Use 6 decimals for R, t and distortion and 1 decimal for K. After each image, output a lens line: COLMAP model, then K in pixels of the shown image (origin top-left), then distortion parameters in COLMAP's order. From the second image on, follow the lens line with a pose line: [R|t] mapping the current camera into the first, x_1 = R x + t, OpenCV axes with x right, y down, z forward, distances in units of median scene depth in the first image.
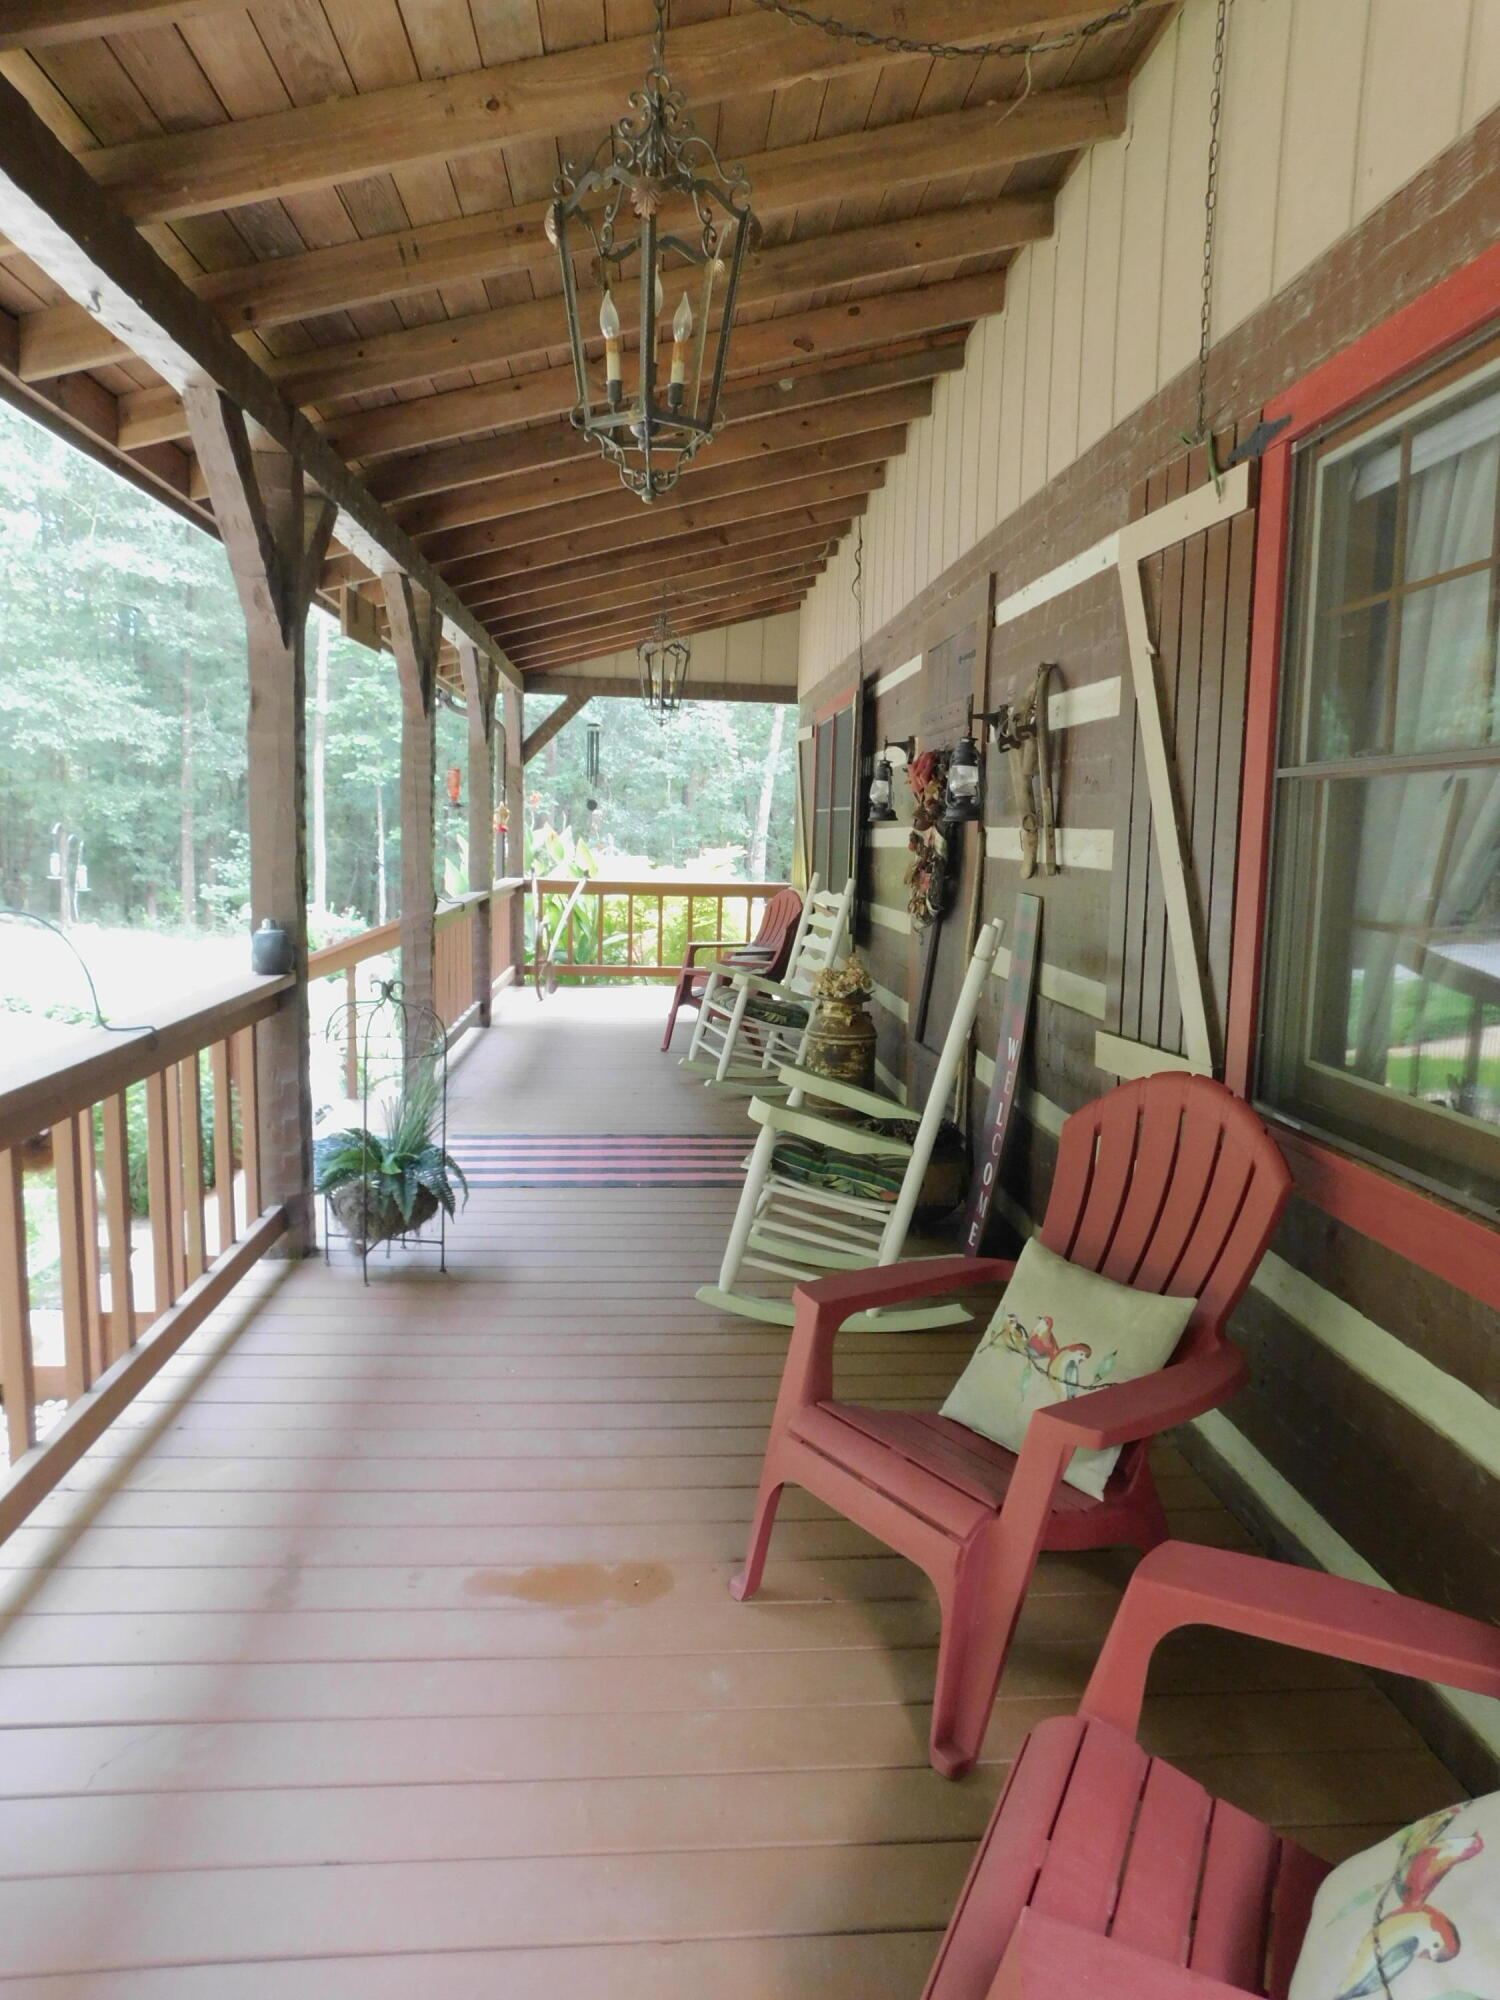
lens RADIAL K [[1354.8, 0, 750.0], [0, 1354.8, 1000.0], [0, 0, 1]] dist [0.000621, 0.000315]
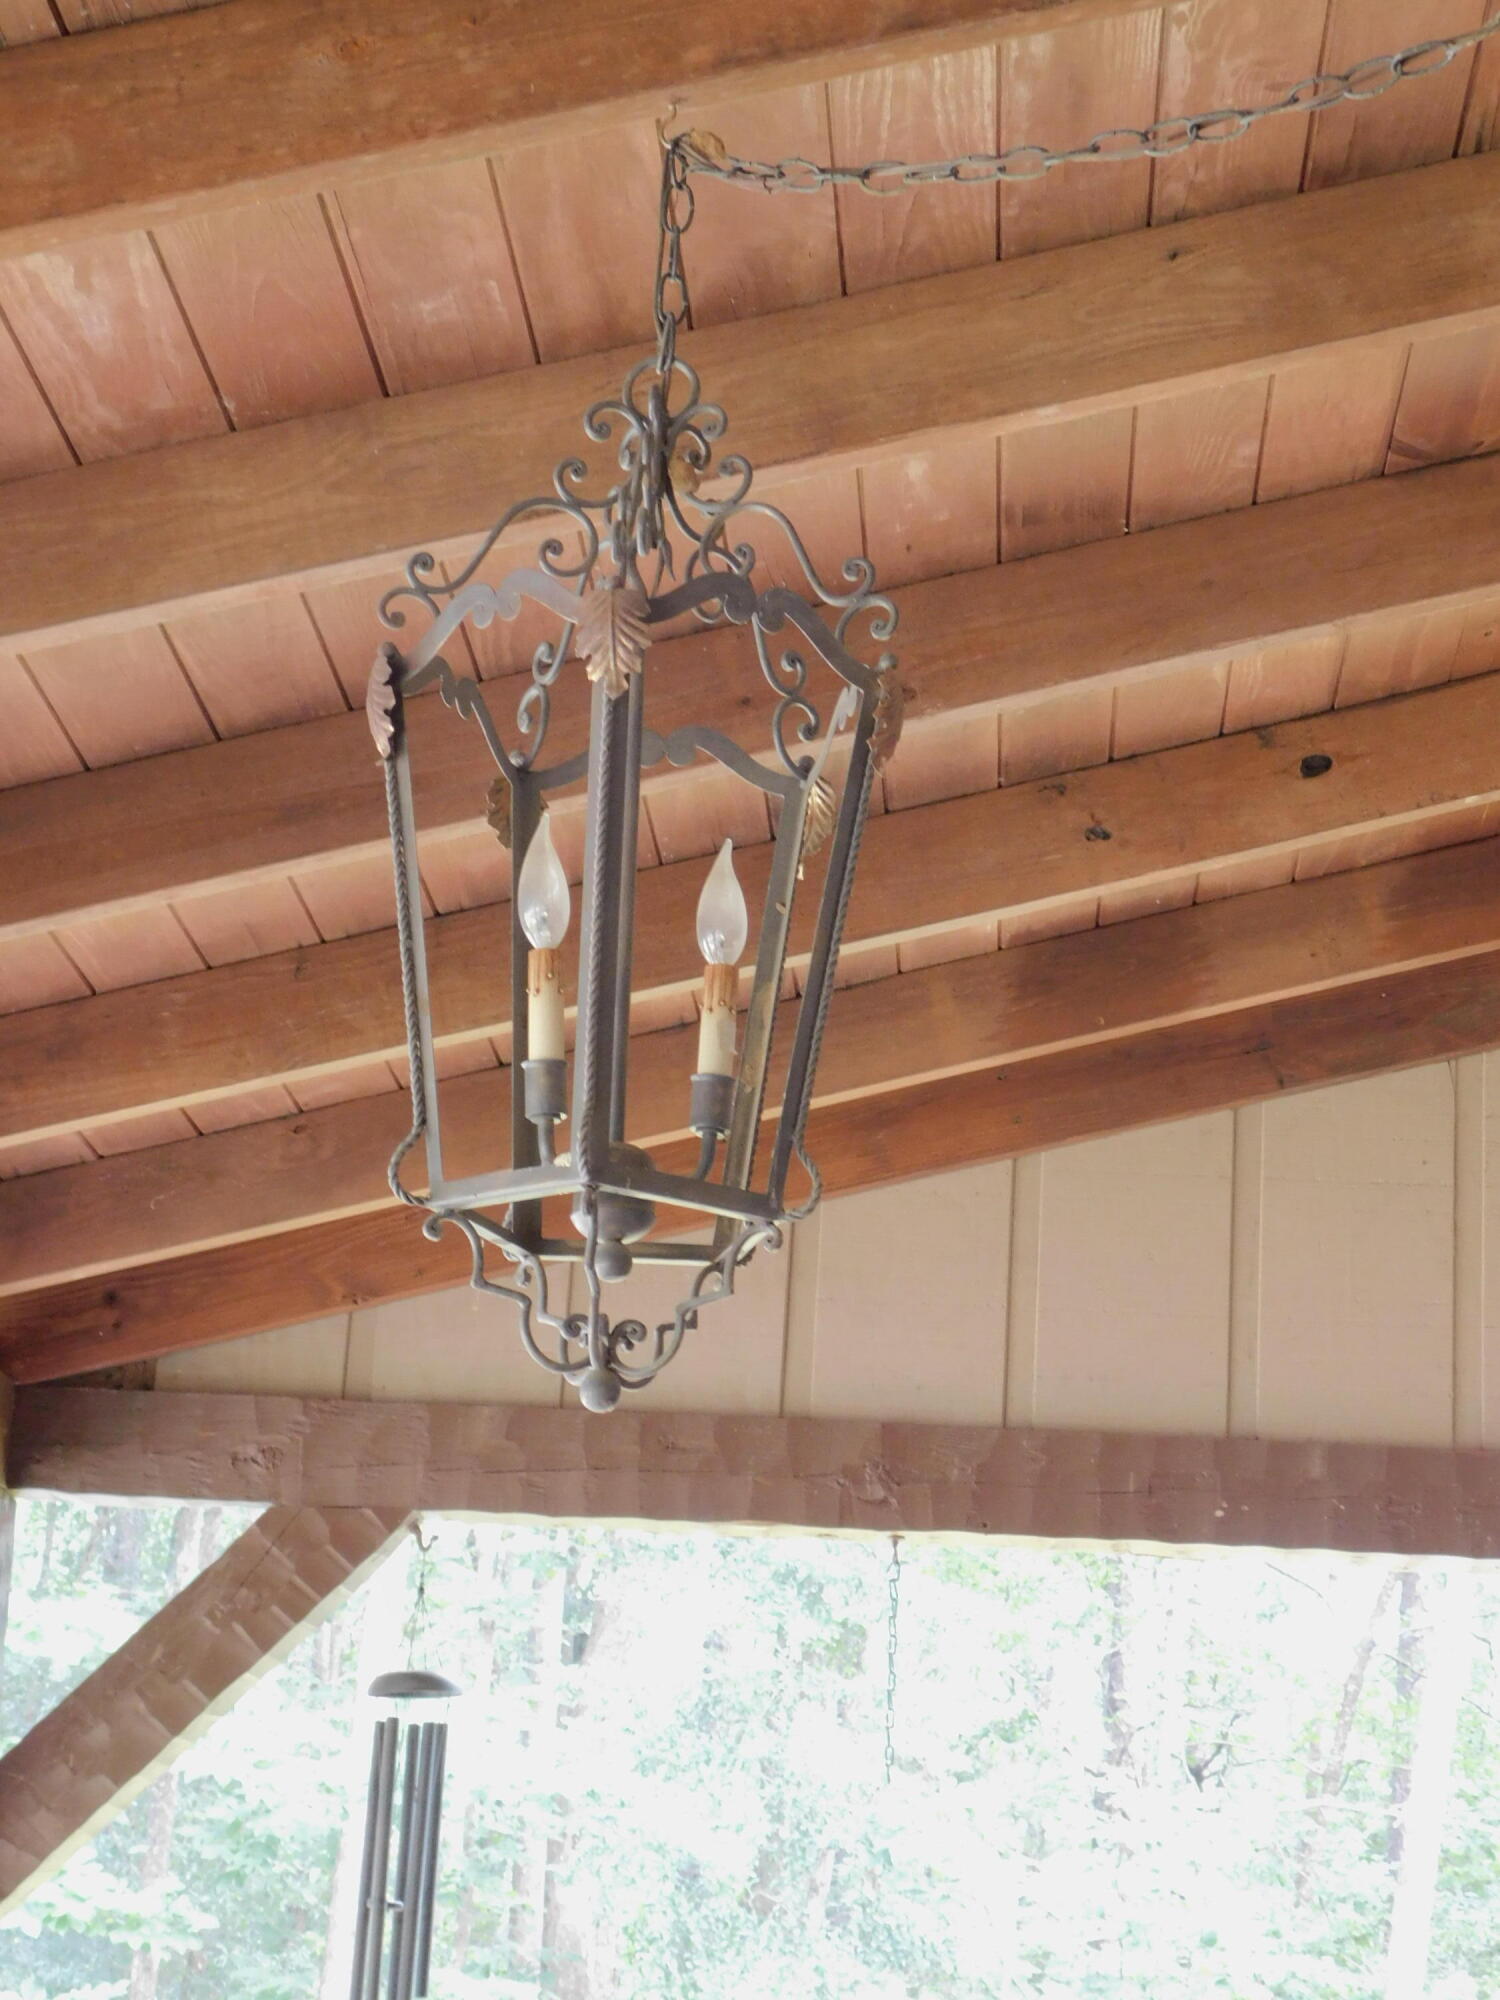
lens RADIAL K [[3874.2, 0, 750.0], [0, 3874.2, 1000.0], [0, 0, 1]] dist [-0.002795, -0.003865]
pose [[0.999506, -0.006971, -0.030644, -0.062016], [-0.007630, 0.892081, -0.451810, -0.070204], [0.030487, 0.451821, 0.891587, 0.561727]]
